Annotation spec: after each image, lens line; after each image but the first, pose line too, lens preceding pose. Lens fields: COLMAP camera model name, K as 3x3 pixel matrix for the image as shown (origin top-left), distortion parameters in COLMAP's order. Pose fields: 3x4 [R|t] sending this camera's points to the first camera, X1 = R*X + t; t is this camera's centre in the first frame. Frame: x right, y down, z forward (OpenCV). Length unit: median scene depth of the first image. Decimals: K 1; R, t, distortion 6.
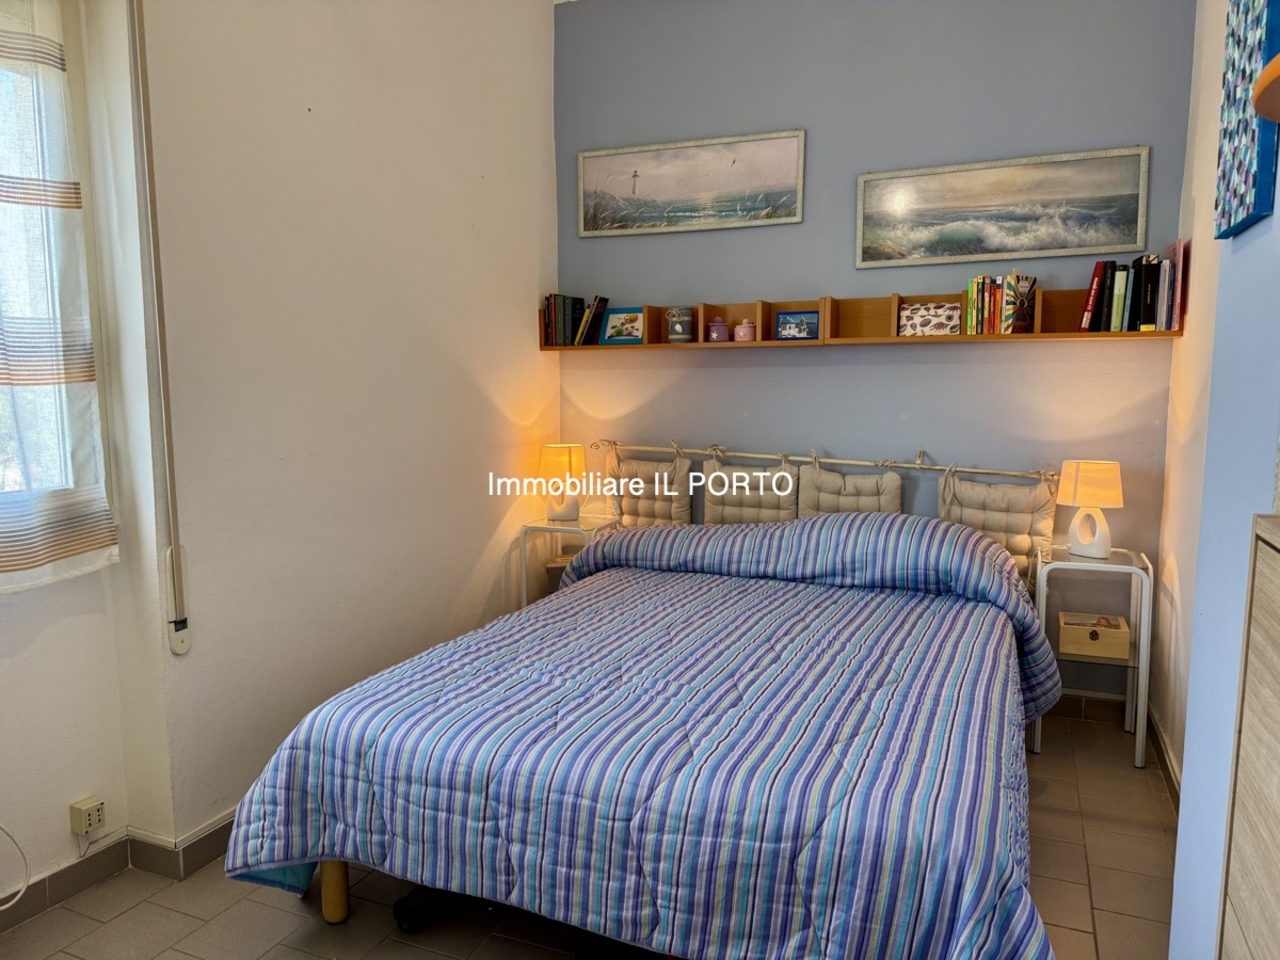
lens RADIAL K [[892.3, 0, 635.1], [0, 892.3, 482.9], [0, 0, 1]] dist [0.035613, -0.018723]
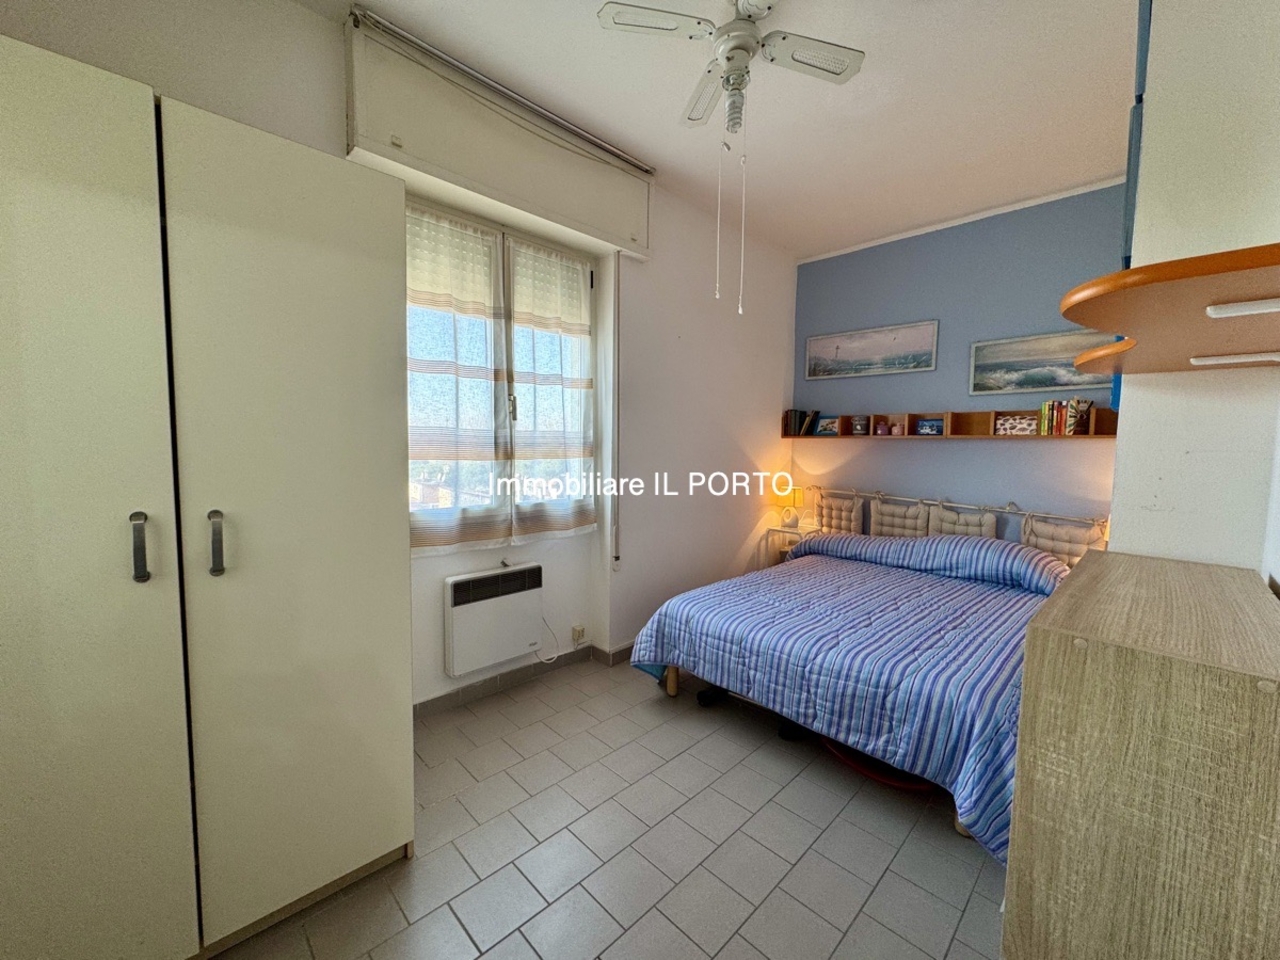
lens RADIAL K [[510.0, 0, 644.4], [0, 510.0, 478.9], [0, 0, 1]] dist [-0.008101, 0.001155]
pose [[0.928773, 0.042563, -0.368196, 0.049137], [-0.058339, 0.997790, -0.031816, -0.013949], [0.366028, 0.051030, 0.929204, -0.230115]]
